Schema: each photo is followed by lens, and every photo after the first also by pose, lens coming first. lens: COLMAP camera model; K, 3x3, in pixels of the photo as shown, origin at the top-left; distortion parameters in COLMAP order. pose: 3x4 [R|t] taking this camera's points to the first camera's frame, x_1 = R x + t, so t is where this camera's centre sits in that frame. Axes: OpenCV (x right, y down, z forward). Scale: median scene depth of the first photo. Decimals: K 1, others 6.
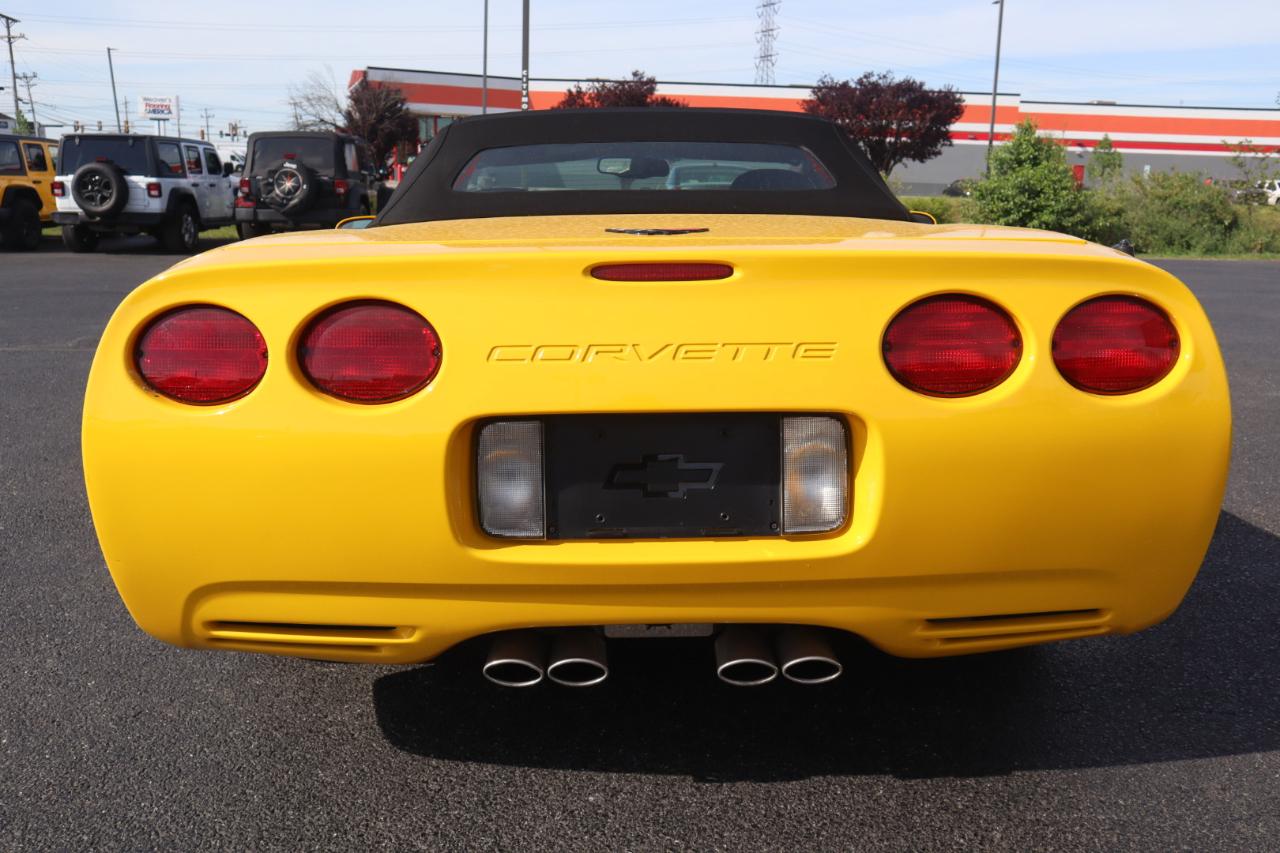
lens RADIAL K [[1005.2, 0, 629.2], [0, 1005.2, 426.2], [0, 0, 1]] dist [-0.083191, 0.082321]
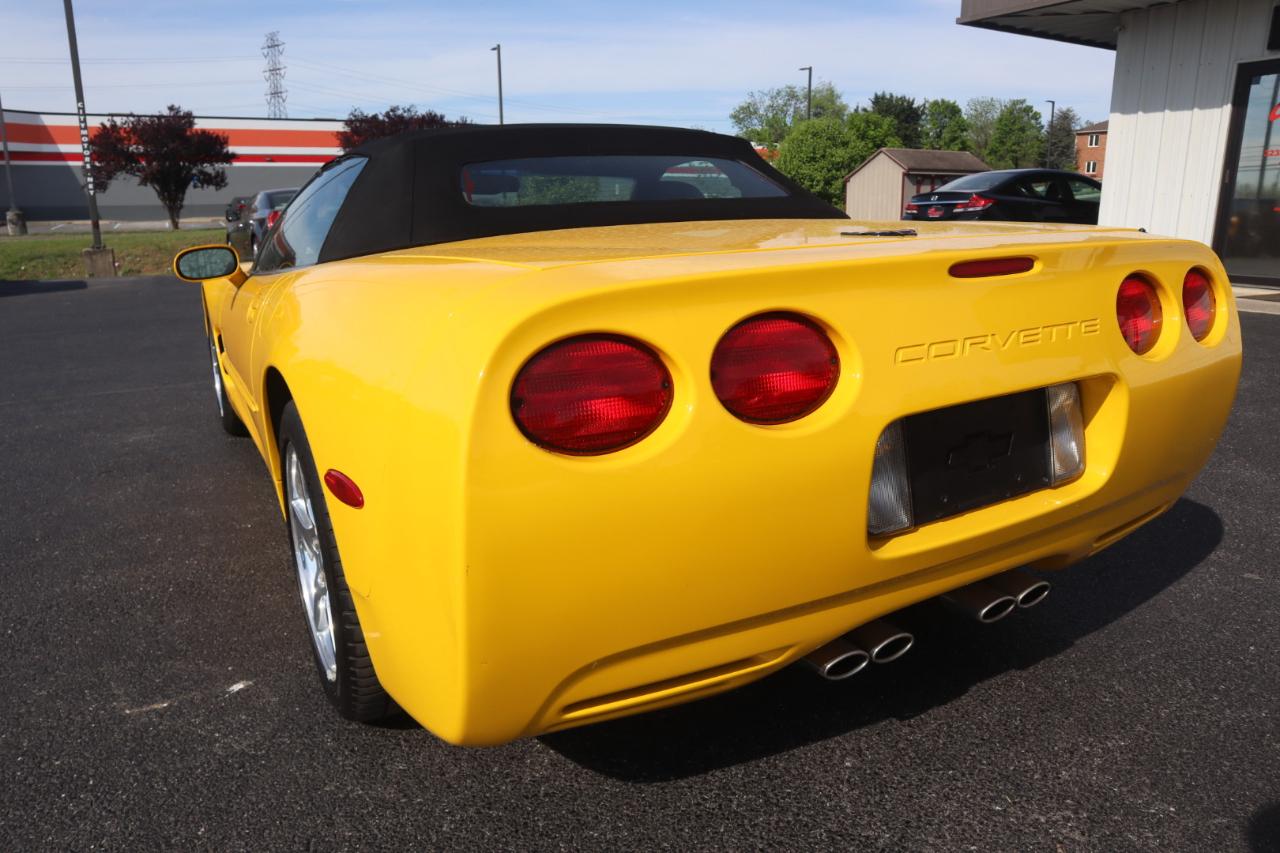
lens RADIAL K [[881.0, 0, 640.0], [0, 881.0, 426.5], [0, 0, 1]] dist [-0.102931, 0.055941]
pose [[0.885236, -0.139852, 0.443620, -0.719530], [0.134522, 0.989949, 0.043647, -0.069862], [-0.445265, 0.021039, 0.895152, 0.306225]]
